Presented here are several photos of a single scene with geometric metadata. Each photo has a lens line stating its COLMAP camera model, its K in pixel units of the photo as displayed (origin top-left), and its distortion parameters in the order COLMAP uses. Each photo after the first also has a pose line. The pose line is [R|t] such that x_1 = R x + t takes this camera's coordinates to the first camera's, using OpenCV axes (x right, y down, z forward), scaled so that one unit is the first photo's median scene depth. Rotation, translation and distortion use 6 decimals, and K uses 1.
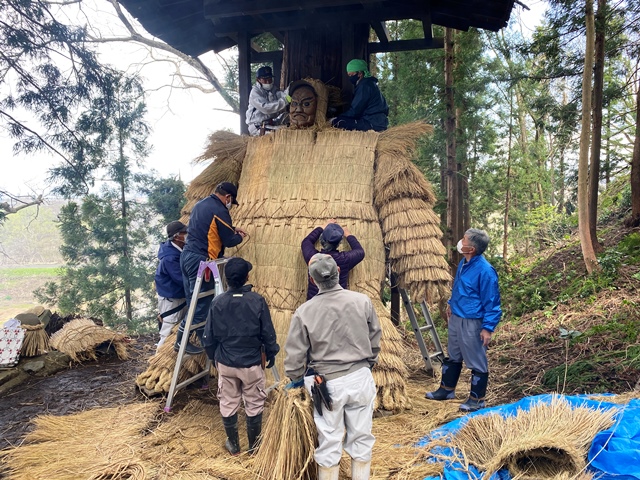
lens RADIAL K [[483.8, 0, 320.3], [0, 483.8, 240.1], [0, 0, 1]] dist [0.037208, -0.025241]
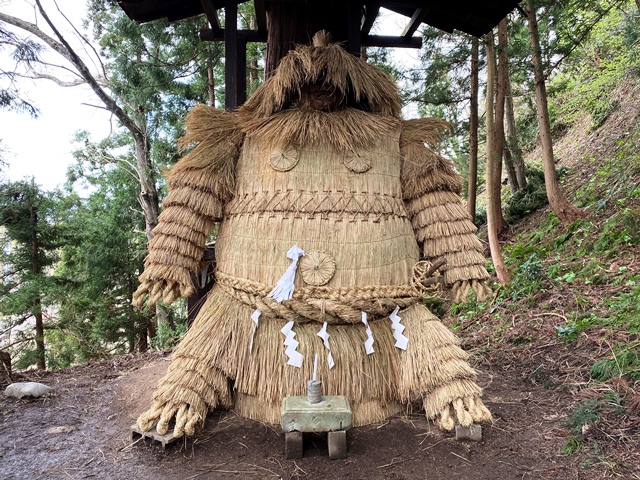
lens RADIAL K [[483.8, 0, 318.4], [0, 483.8, 235.3], [0, 0, 1]] dist [0.037208, -0.025241]
pose [[0.946426, 0.006631, 0.322852, -0.349121], [0.010338, 0.998654, -0.050818, 0.043252], [-0.322755, 0.051433, 0.945084, 0.202932]]
